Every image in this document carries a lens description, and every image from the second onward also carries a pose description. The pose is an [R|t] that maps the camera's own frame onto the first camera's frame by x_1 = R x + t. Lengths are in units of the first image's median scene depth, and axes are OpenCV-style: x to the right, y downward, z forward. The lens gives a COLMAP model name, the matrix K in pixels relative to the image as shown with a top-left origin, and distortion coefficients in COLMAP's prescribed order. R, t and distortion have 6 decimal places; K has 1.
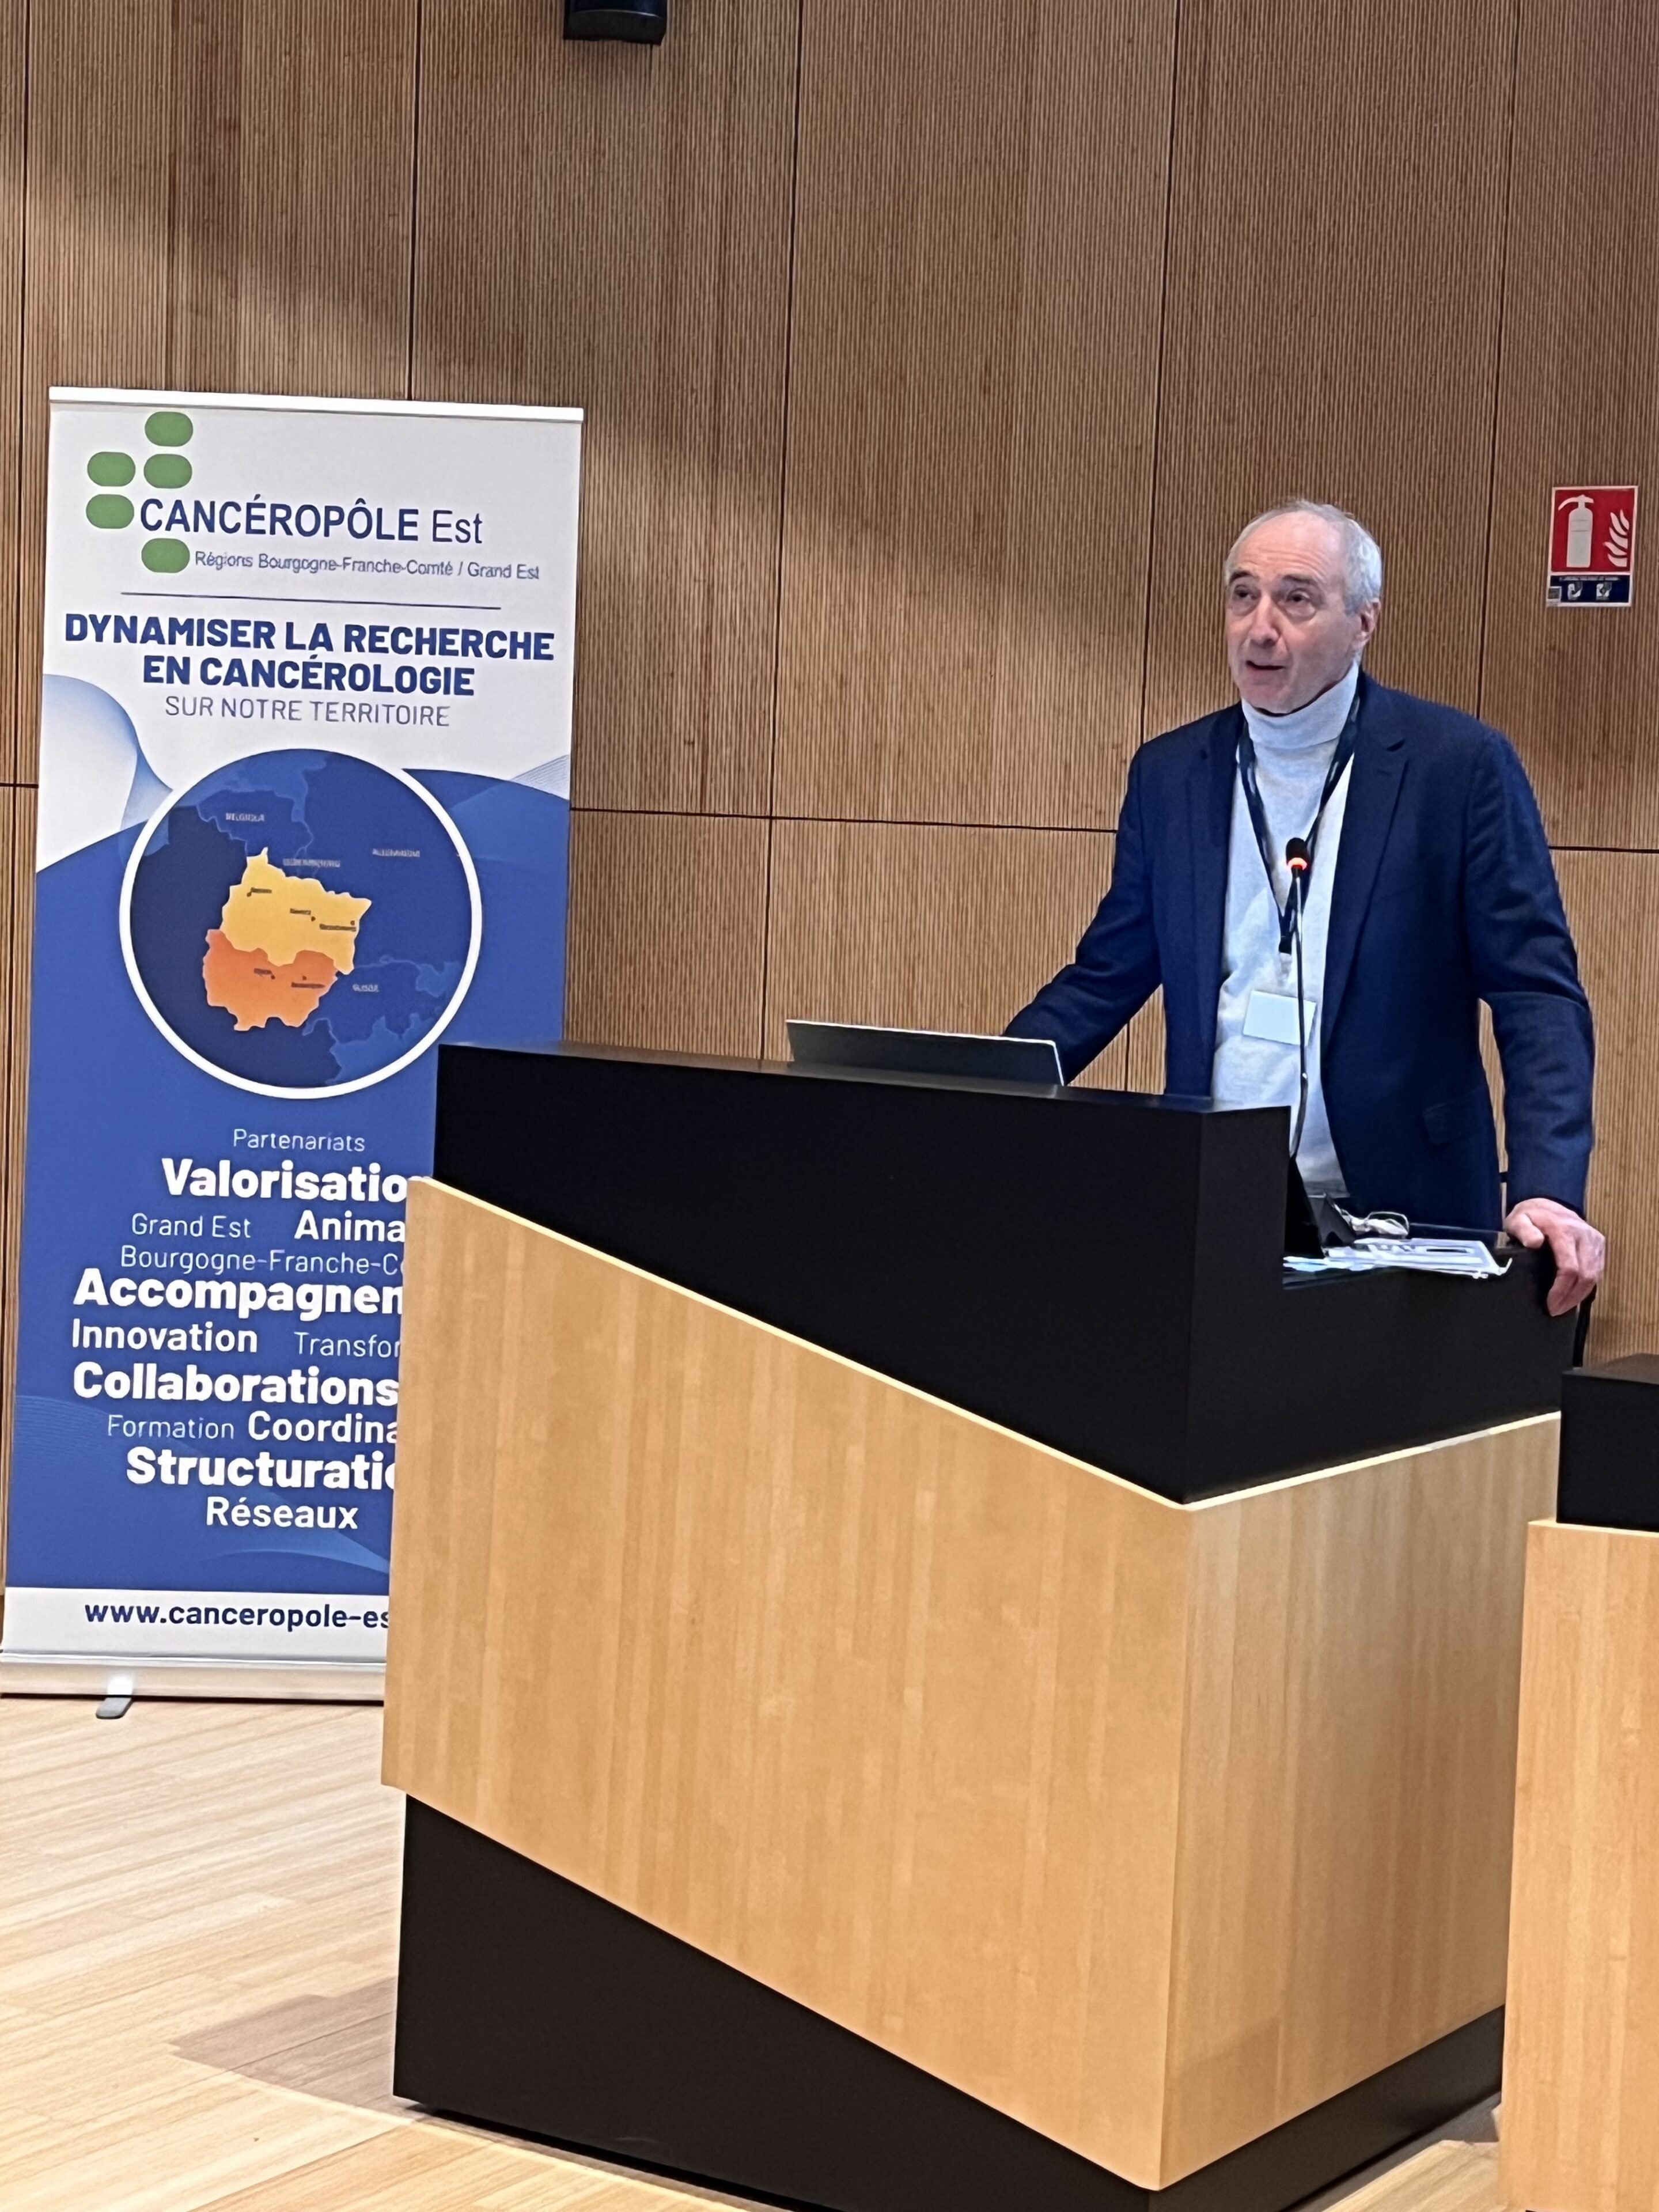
lens RADIAL K [[4150.7, 0, 856.4], [0, 4150.7, 1118.1], [0, 0, 1]] dist [0.204406, 0.000000]
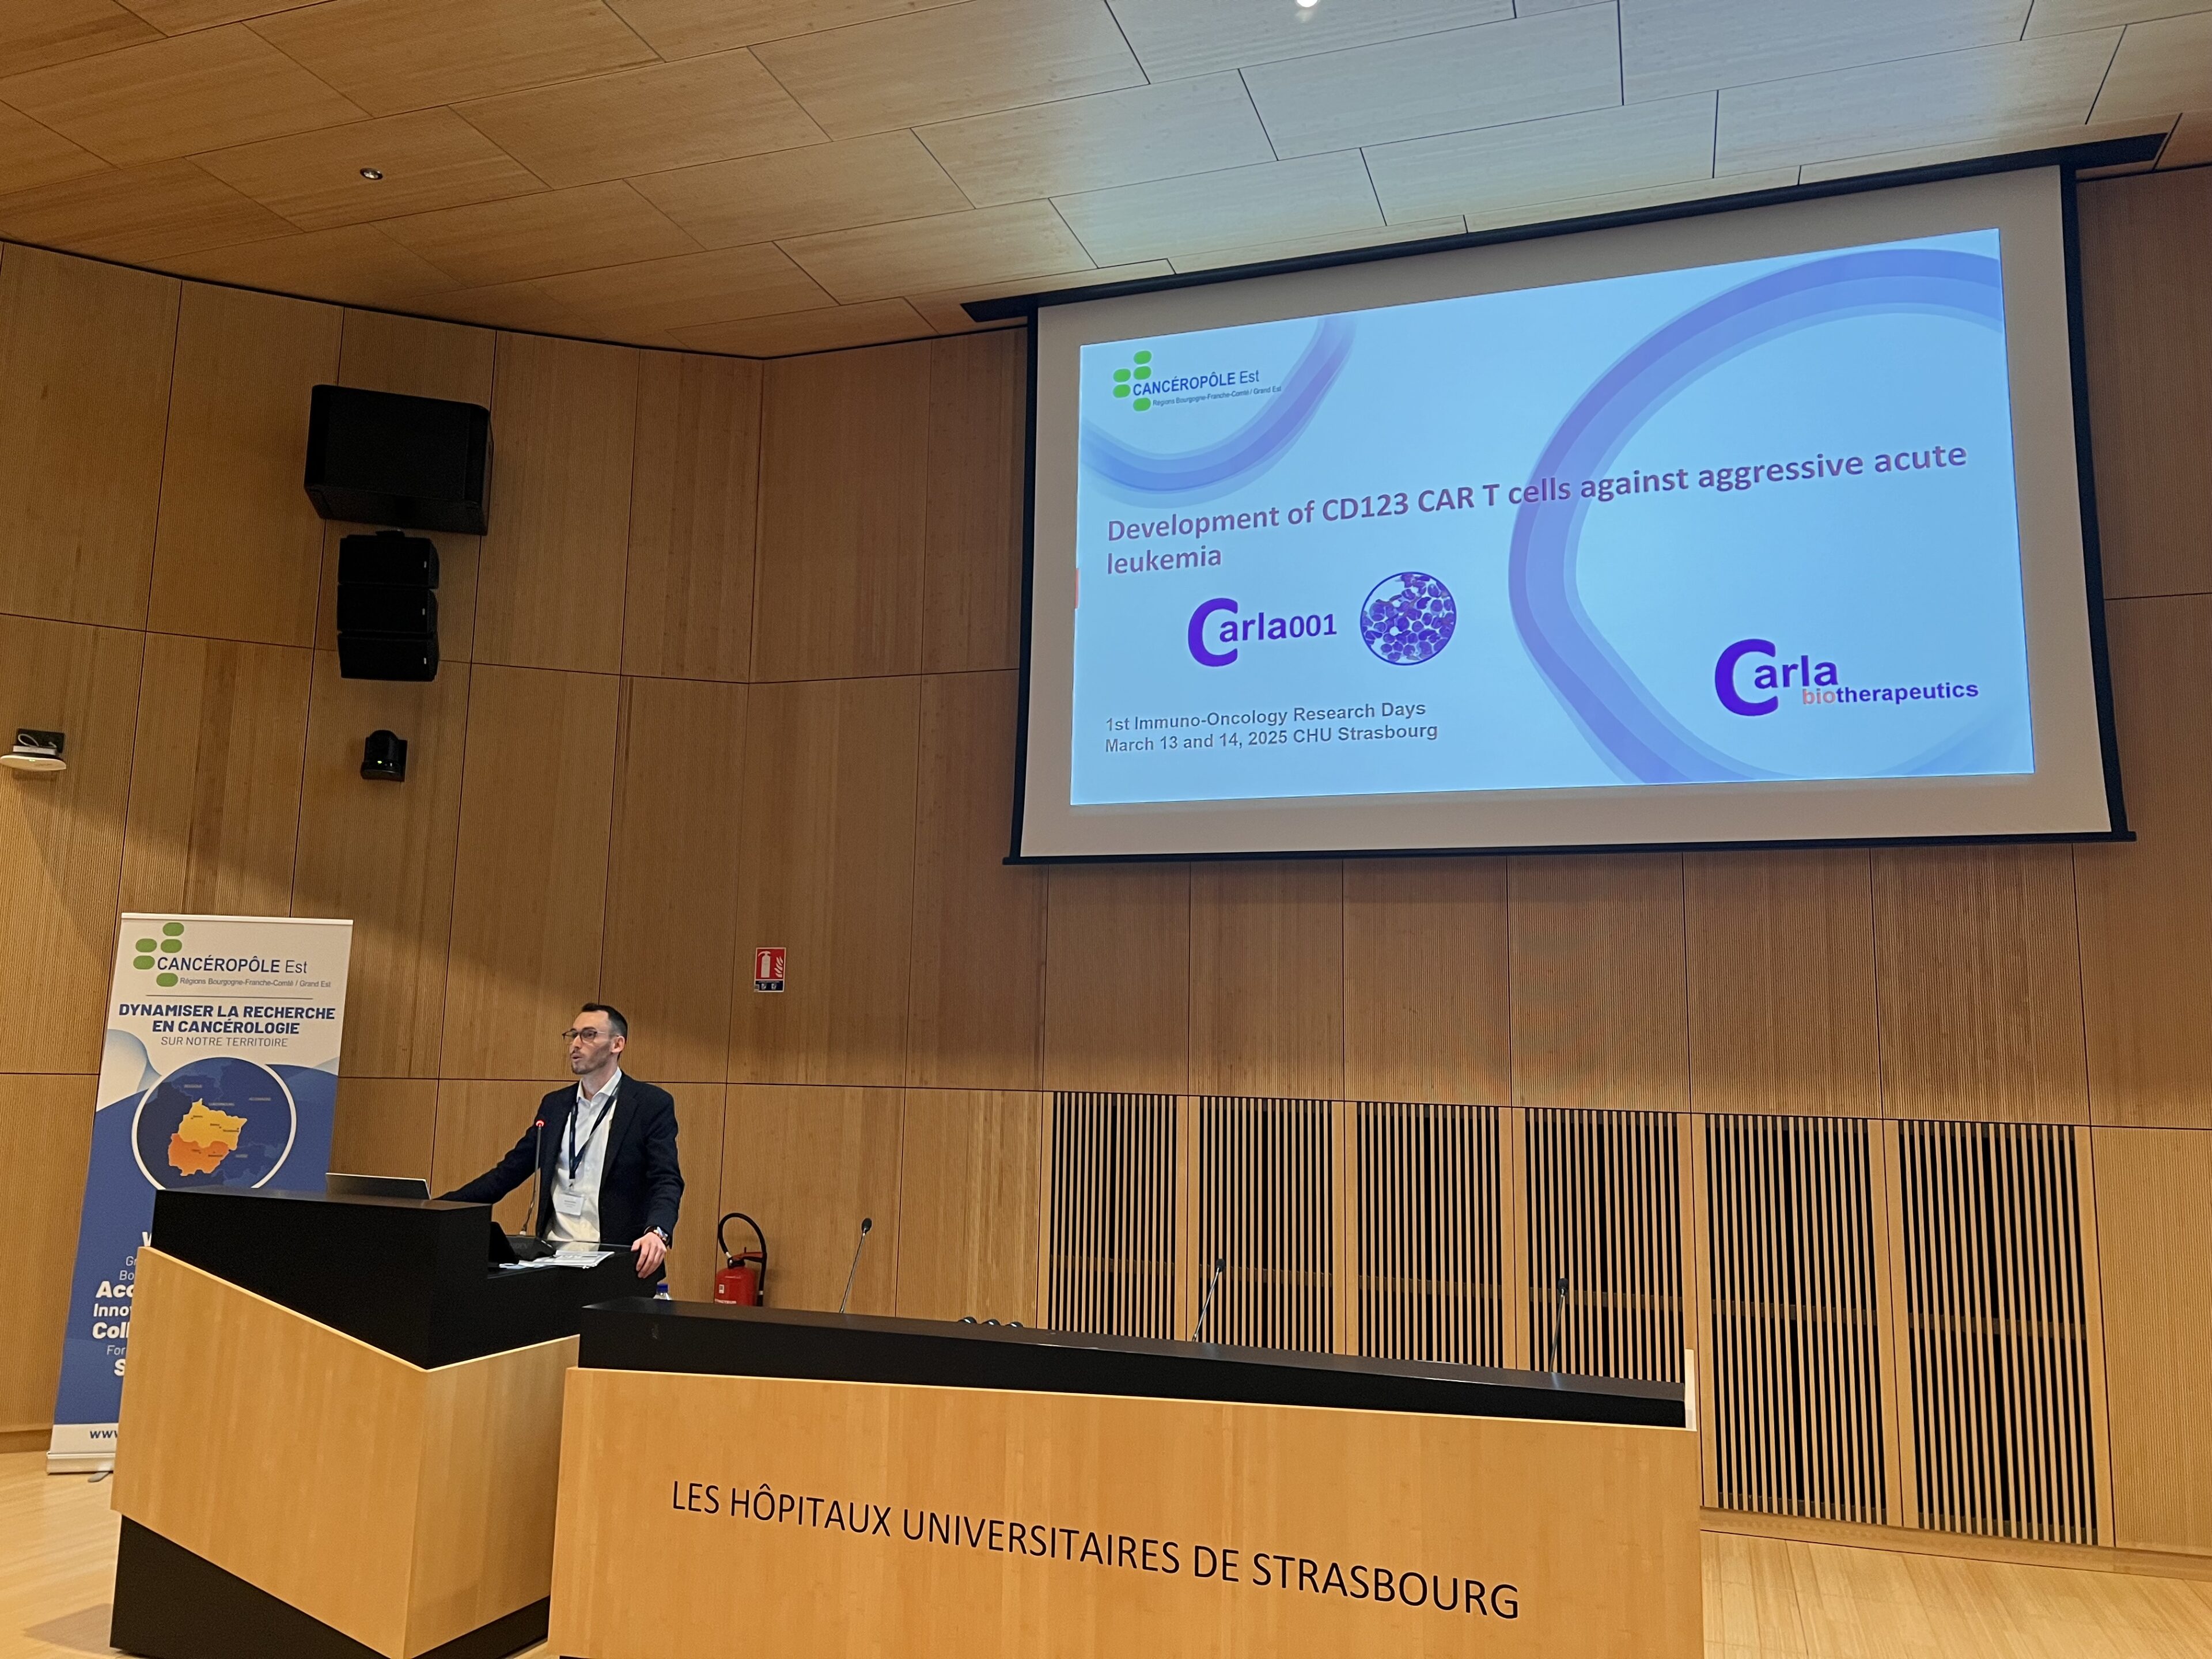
lens RADIAL K [[1654.4, 0, 1091.7], [0, 1654.4, 822.1], [0, 0, 1]] dist [0.040800, -0.040673]
pose [[0.976178, 0.012823, 0.216591, 0.152590], [0.032021, 0.978806, -0.202272, -0.009143], [-0.214594, 0.204389, 0.955078, -0.073343]]
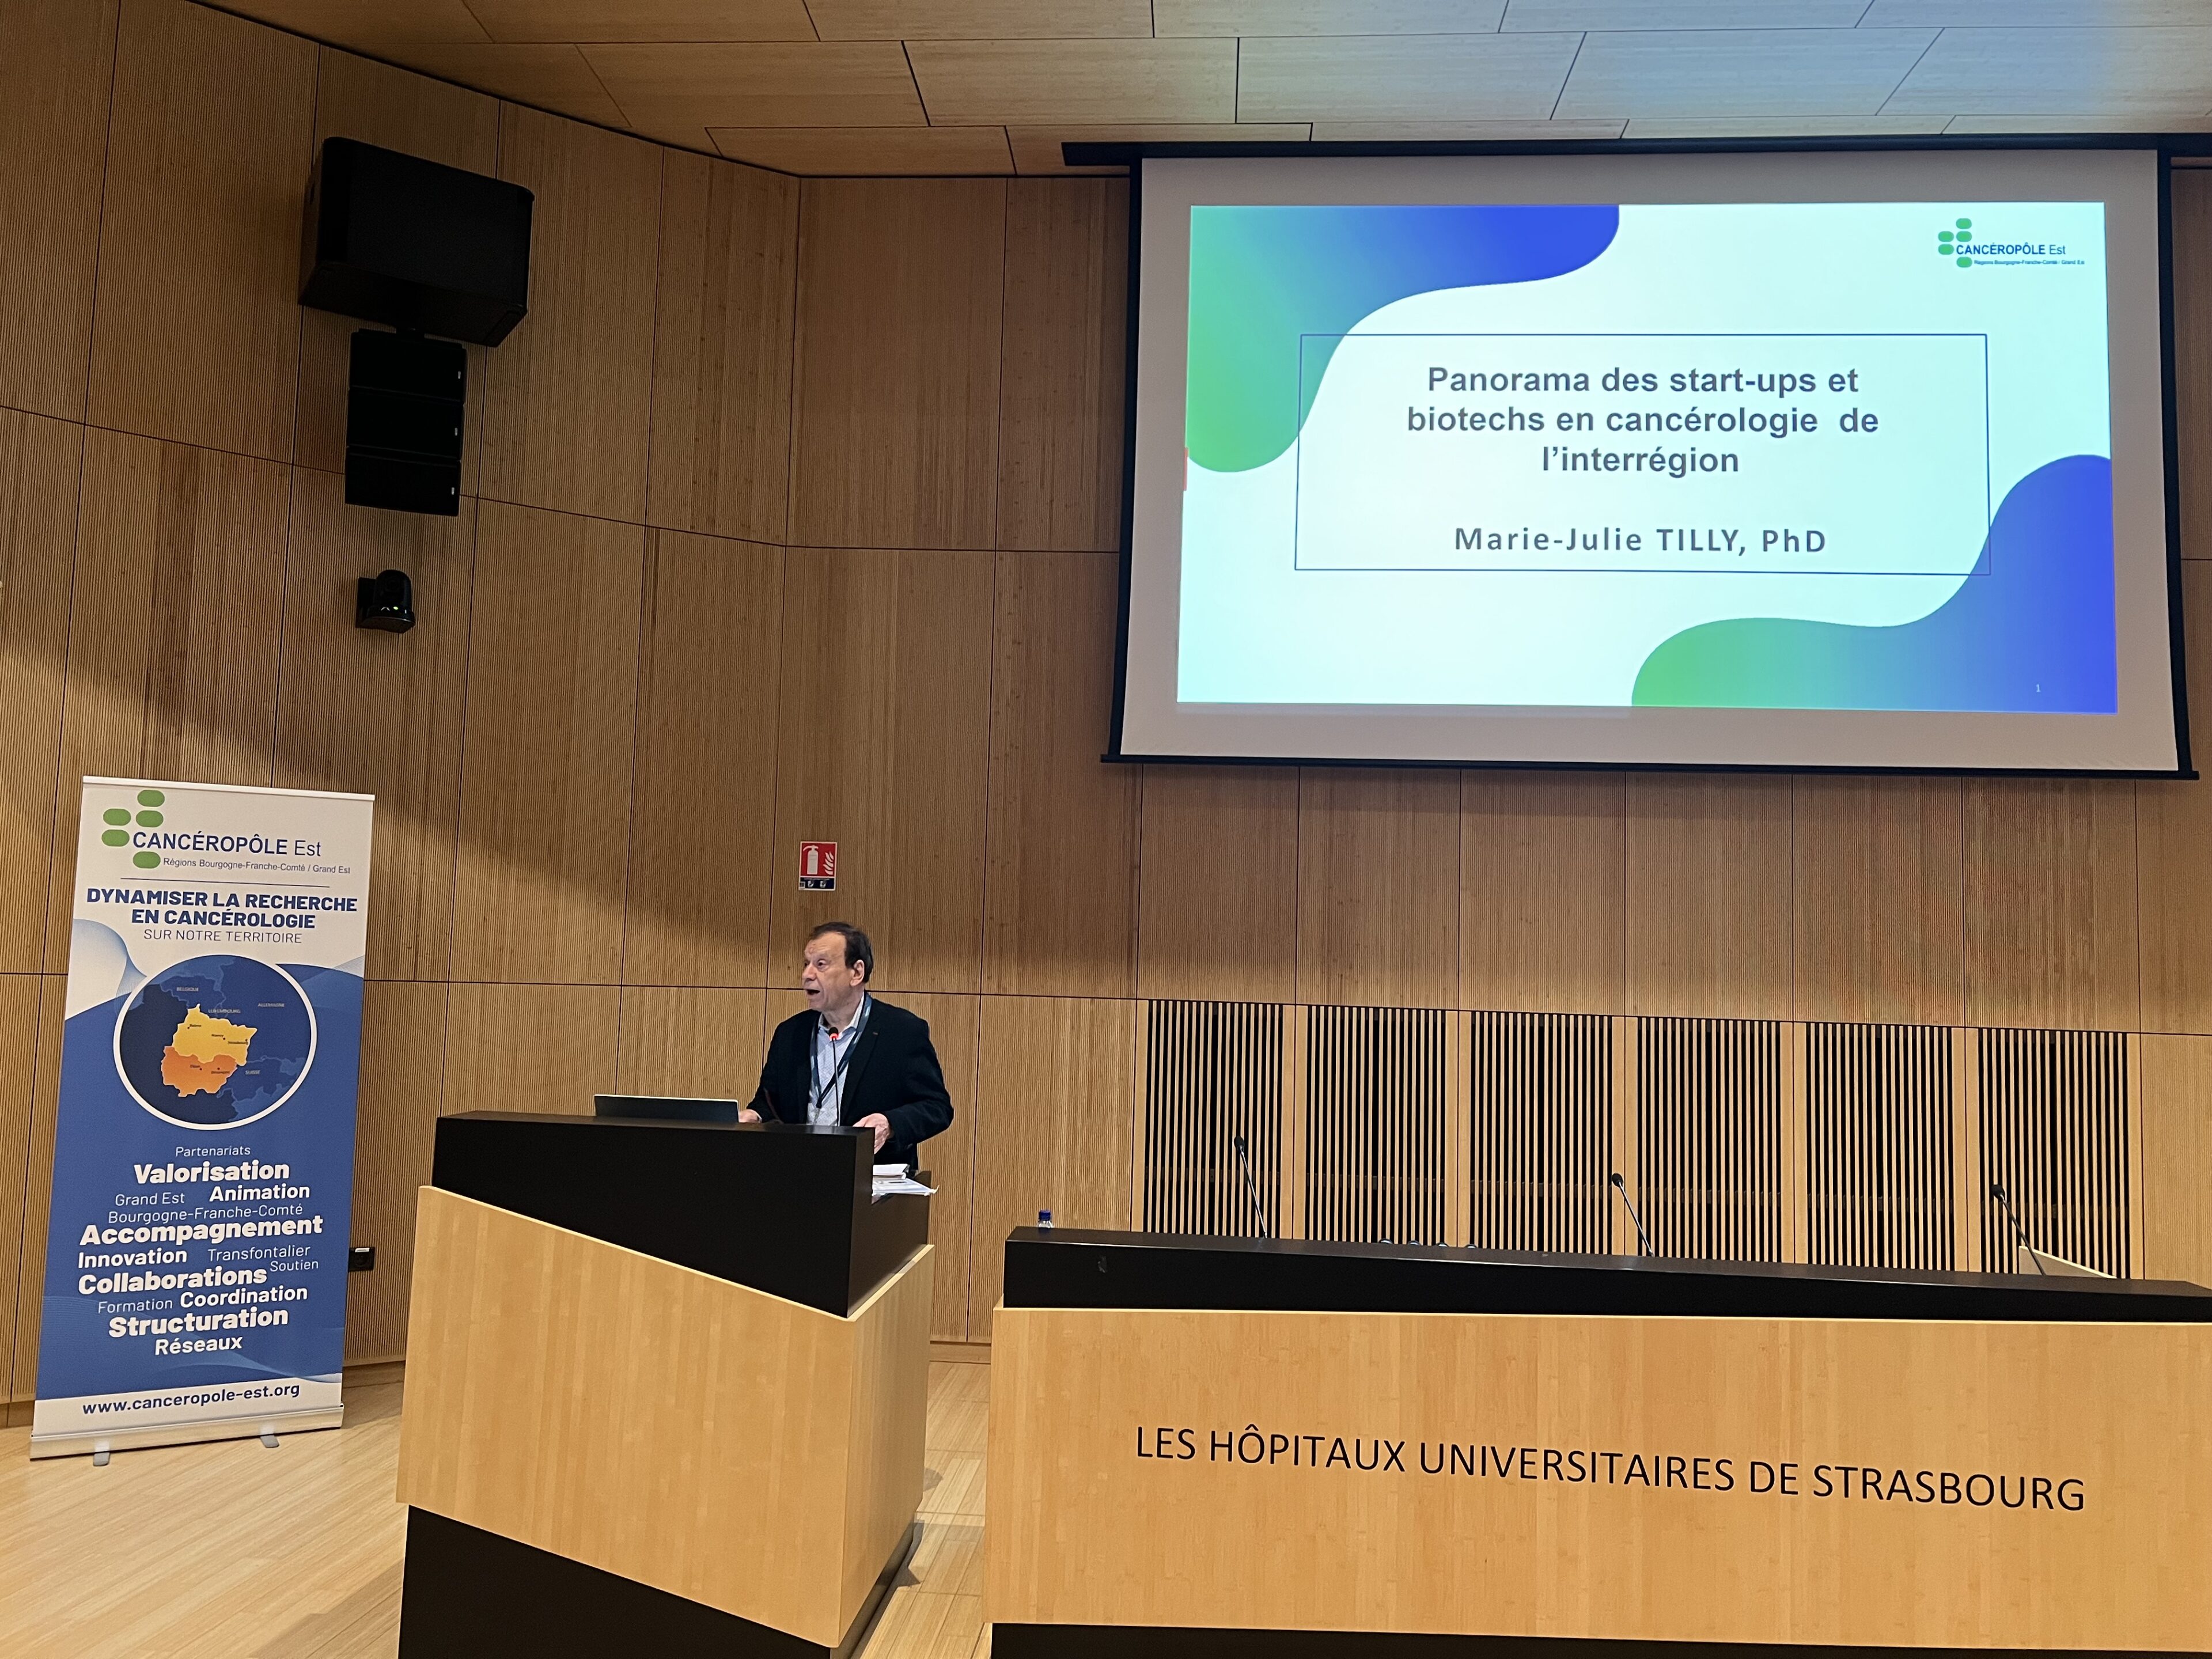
lens RADIAL K [[1654.4, 0, 1089.5], [0, 1654.4, 843.0], [0, 0, 1]] dist [0.040800, -0.040673]
pose [[0.887099, 0.023037, 0.461004, -0.133526], [0.038367, 0.991617, -0.123381, -0.026216], [-0.459982, 0.127139, 0.878779, 0.086499]]
